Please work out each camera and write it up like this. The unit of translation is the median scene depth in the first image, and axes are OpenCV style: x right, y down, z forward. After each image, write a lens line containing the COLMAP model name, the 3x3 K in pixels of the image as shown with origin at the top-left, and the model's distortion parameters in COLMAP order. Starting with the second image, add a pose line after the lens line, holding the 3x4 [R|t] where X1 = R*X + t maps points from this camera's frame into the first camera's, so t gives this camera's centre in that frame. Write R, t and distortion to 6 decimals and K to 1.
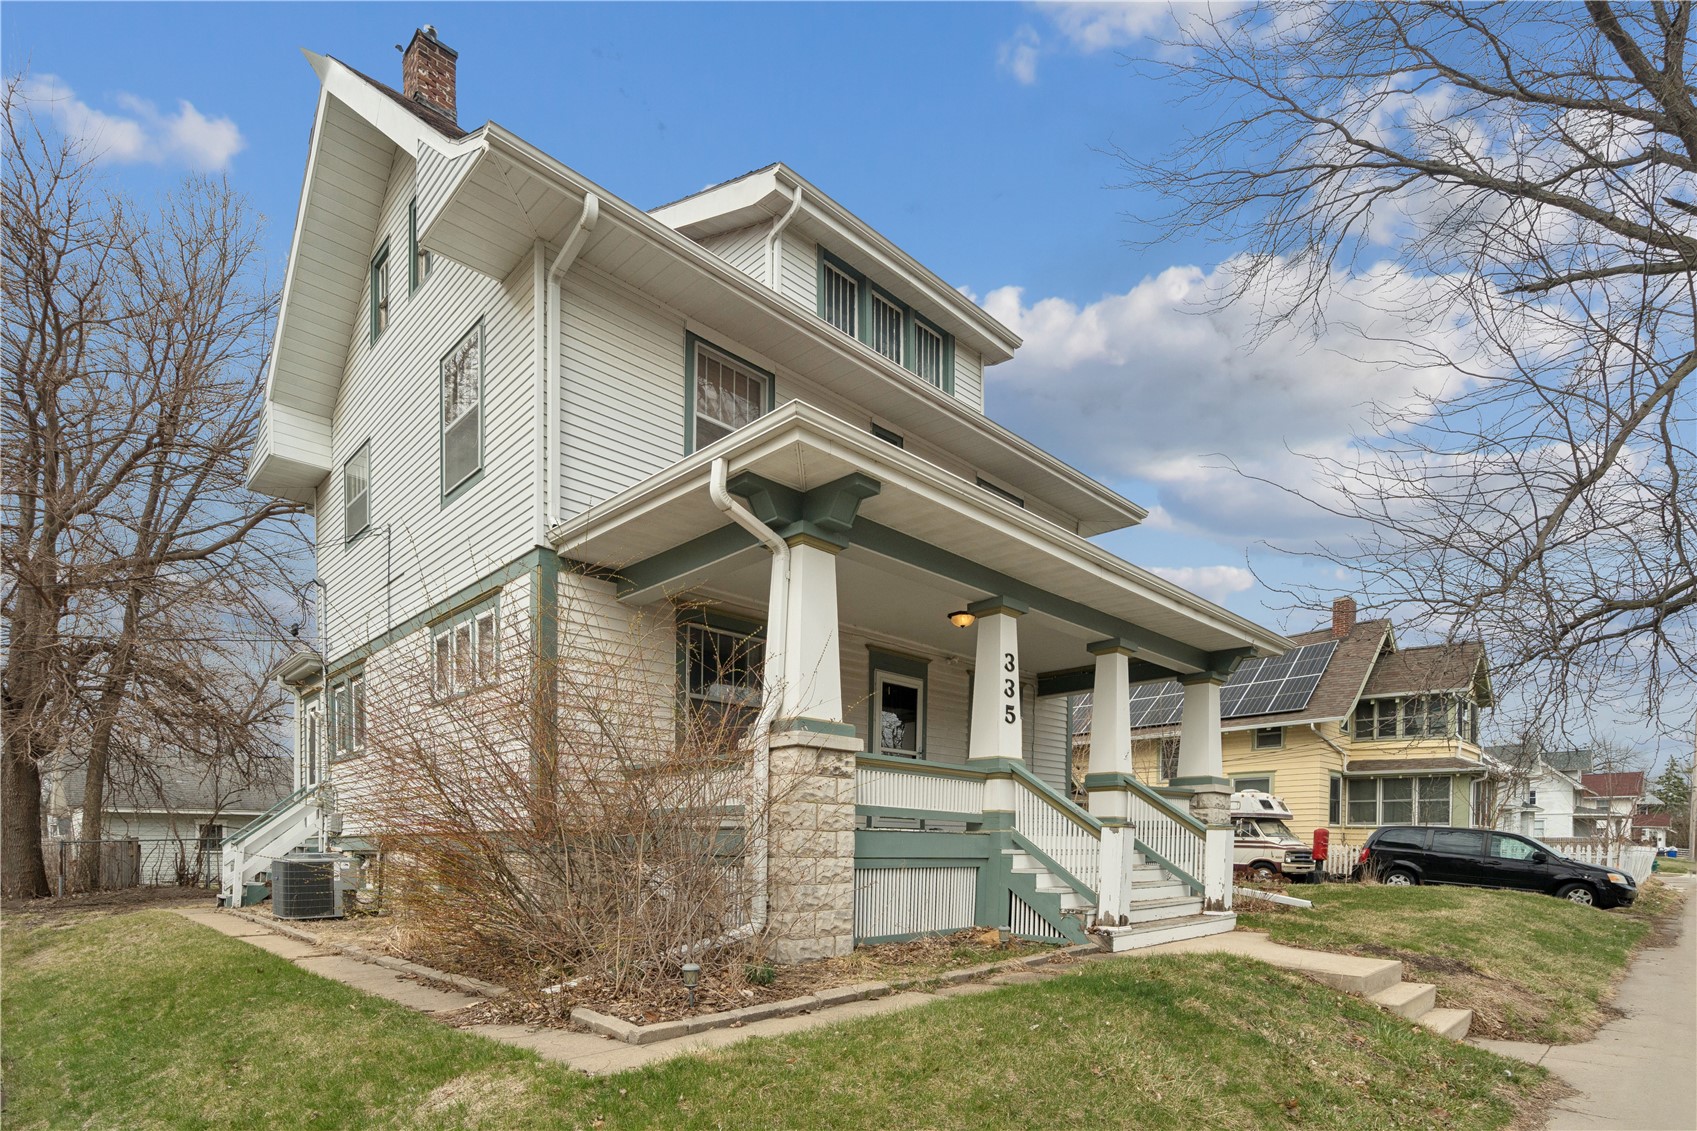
lens RADIAL K [[927.6, 0, 850.3], [0, 927.6, 568.2], [0, 0, 1]] dist [0.000620, 0.000092]
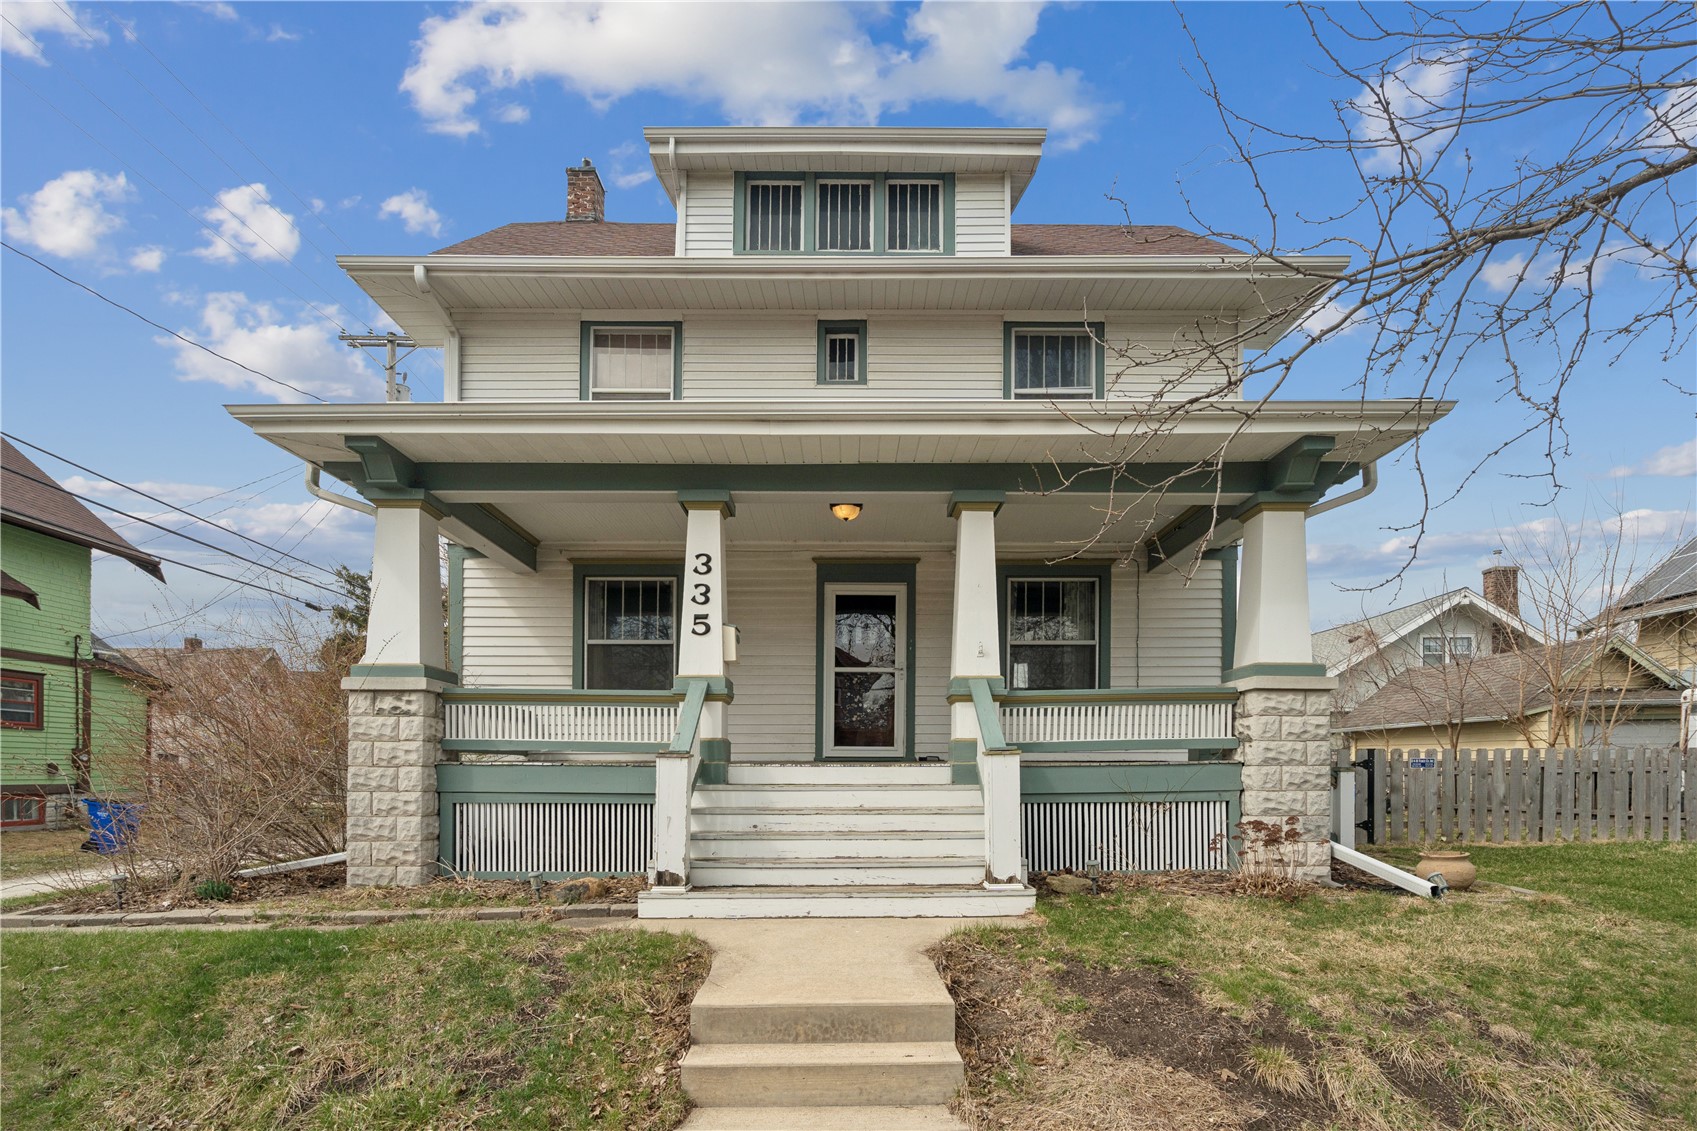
lens RADIAL K [[769.0, 0, 847.4], [0, 769.0, 563.0], [0, 0, 1]] dist [0.003761, -0.000222]
pose [[0.671588, -0.176517, -0.719591, 0.779397], [0.218668, 0.975167, -0.035130, 0.156174], [0.707923, -0.133758, 0.693509, 0.613836]]
